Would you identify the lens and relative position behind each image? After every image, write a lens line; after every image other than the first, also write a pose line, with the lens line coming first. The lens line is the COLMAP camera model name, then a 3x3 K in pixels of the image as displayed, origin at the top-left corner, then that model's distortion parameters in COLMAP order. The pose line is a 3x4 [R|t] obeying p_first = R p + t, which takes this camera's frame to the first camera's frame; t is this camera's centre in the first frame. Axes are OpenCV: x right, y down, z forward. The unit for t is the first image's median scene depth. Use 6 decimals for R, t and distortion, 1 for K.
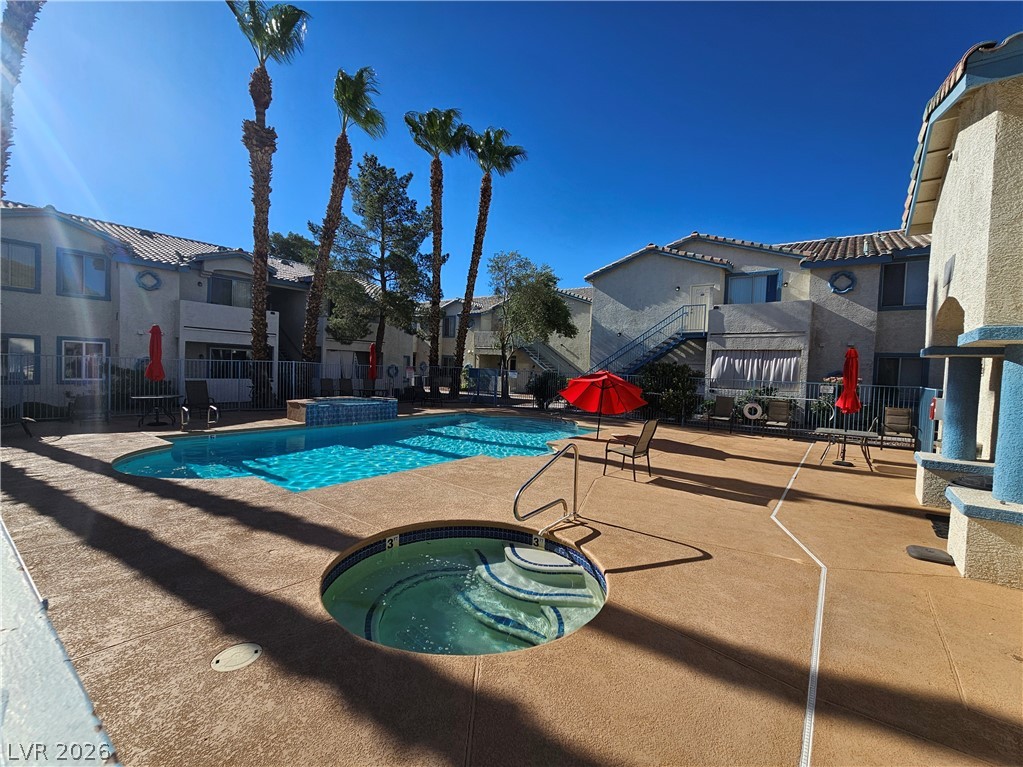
lens RADIAL K [[439.5, 0, 511.5], [0, 439.5, 383.5], [0, 0, 1]] dist [0.000440, 0.000008]
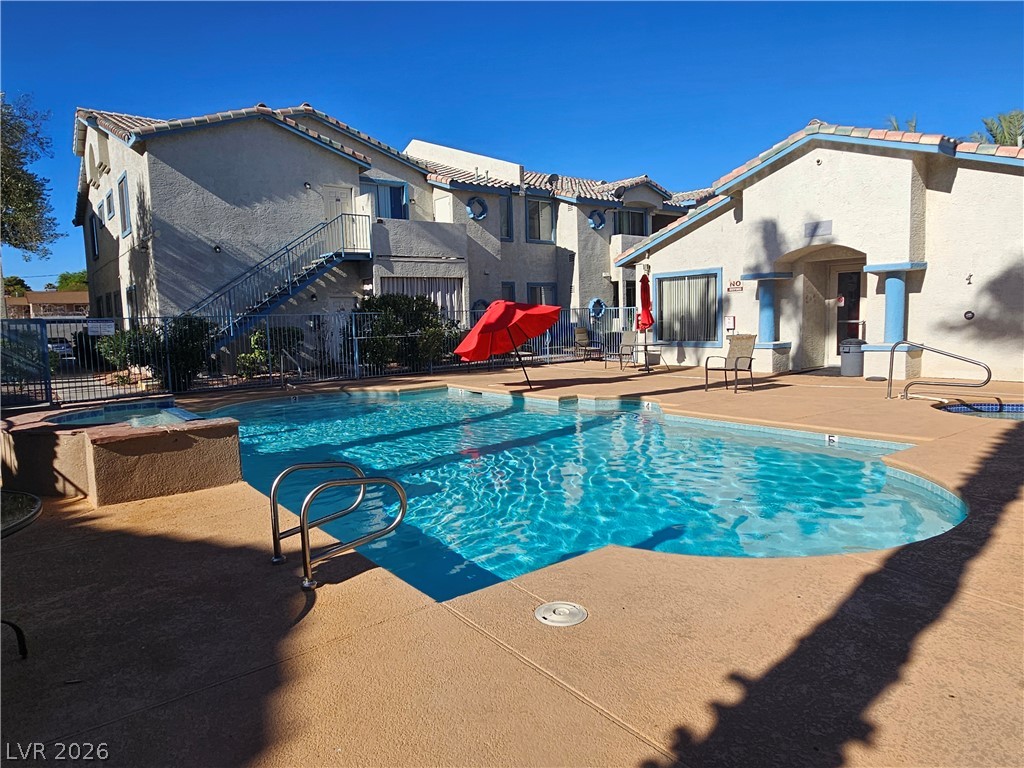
lens RADIAL K [[665.6, 0, 512.0], [0, 665.6, 384.0], [0, 0, 1]] dist [-0.002078, 0.002136]
pose [[0.266350, -0.140484, 0.953584, -0.613041], [0.071465, 0.989477, 0.125811, -0.020841], [-0.961223, 0.034638, 0.273587, 0.464724]]
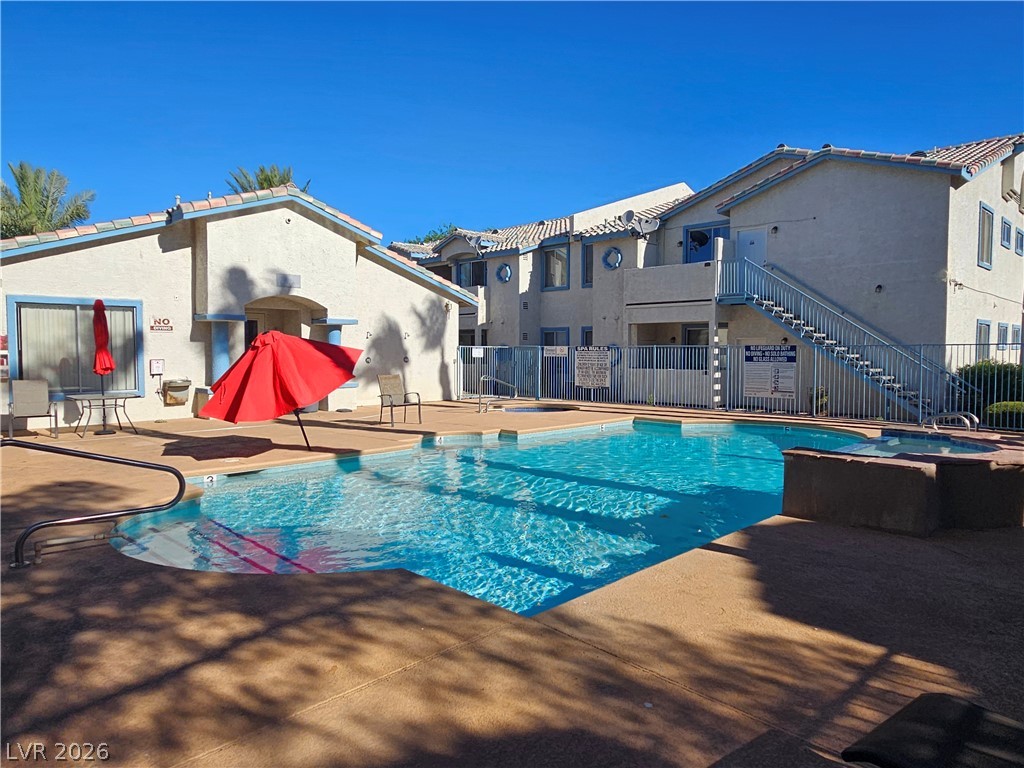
lens RADIAL K [[674.0, 0, 512.0], [0, 674.0, 384.0], [0, 0, 1]] dist [0.003459, 0.001281]
pose [[-0.988514, -0.044230, 0.144512, -0.131165], [-0.031447, 0.995483, 0.089576, -0.032280], [-0.147821, 0.084002, -0.985440, 1.199787]]
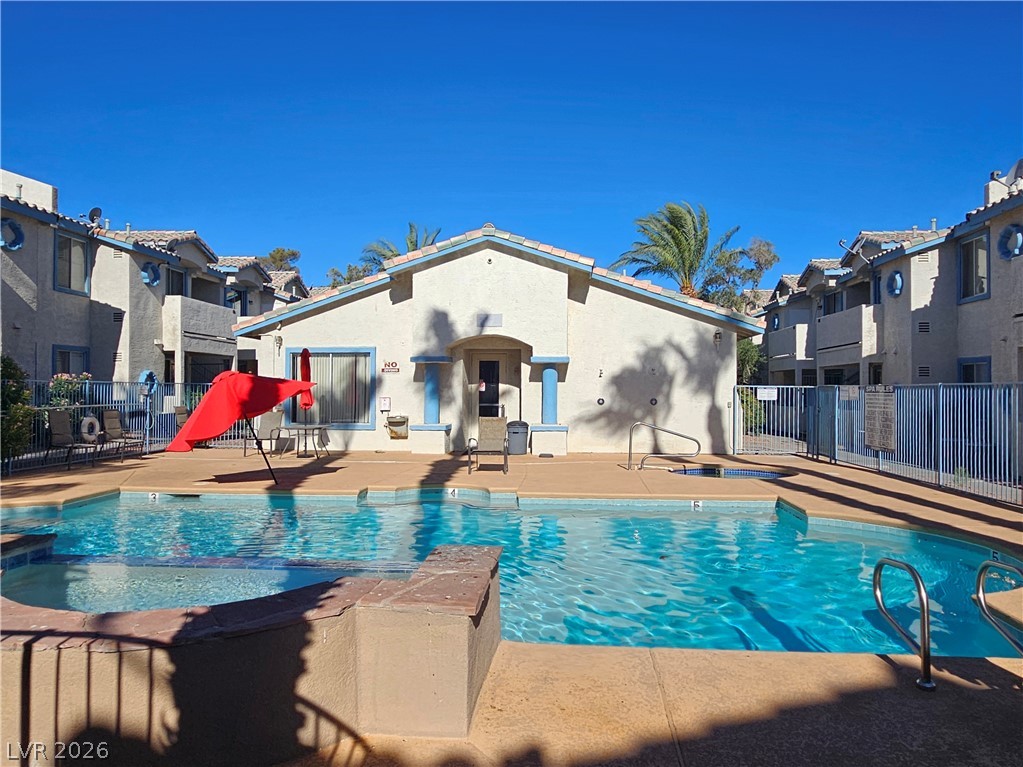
lens RADIAL K [[708.5, 0, 511.5], [0, 708.5, 383.5], [0, 0, 1]] dist [-0.005986, 0.001312]
pose [[-0.536413, -0.030643, 0.843399, -0.527720], [0.005764, 0.999184, 0.039969, -0.032939], [-0.843936, 0.026301, -0.535798, 0.816575]]
